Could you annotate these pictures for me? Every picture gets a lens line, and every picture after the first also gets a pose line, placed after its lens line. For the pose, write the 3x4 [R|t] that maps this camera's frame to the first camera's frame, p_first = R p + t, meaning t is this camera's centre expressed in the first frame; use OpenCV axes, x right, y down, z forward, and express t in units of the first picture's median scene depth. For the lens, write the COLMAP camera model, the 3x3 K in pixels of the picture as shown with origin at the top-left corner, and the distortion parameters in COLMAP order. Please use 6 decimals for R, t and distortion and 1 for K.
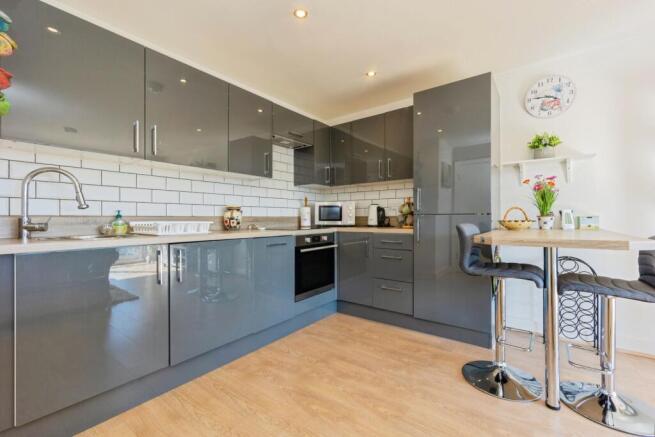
lens RADIAL K [[284.3, 0, 322.7], [0, 284.3, 218.4], [0, 0, 1]] dist [0.013483, 0.000301]
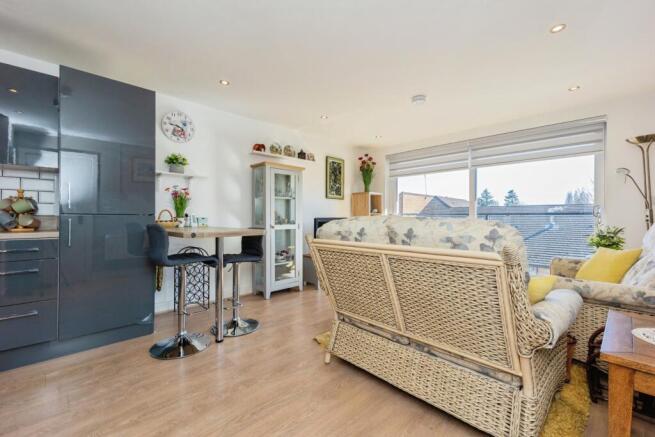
lens RADIAL K [[284.3, 0, 328.9], [0, 284.3, 217.3], [0, 0, 1]] dist [0.013483, 0.000301]
pose [[0.141508, 0.009557, 0.989891, -0.417601], [0.000592, 0.999952, -0.009739, 0.005777], [-0.989937, 0.001964, 0.141496, 0.136052]]
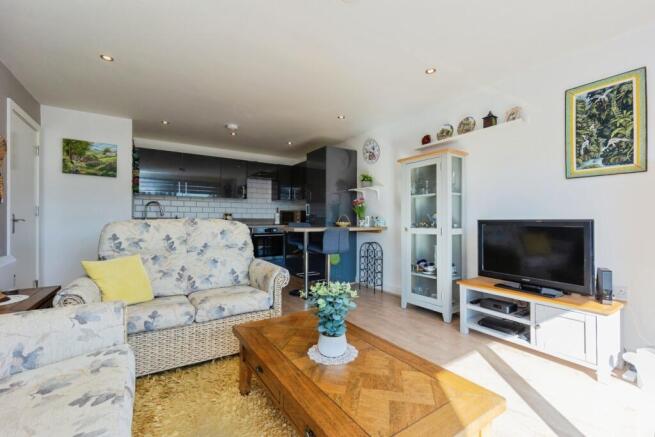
lens RADIAL K [[284.3, 0, 323.8], [0, 284.3, 219.3], [0, 0, 1]] dist [0.013483, 0.000301]
pose [[0.938610, 0.008034, -0.344887, 1.152471], [-0.009170, 0.999957, -0.001663, -0.002427], [0.344858, 0.004724, 0.938643, -0.770254]]
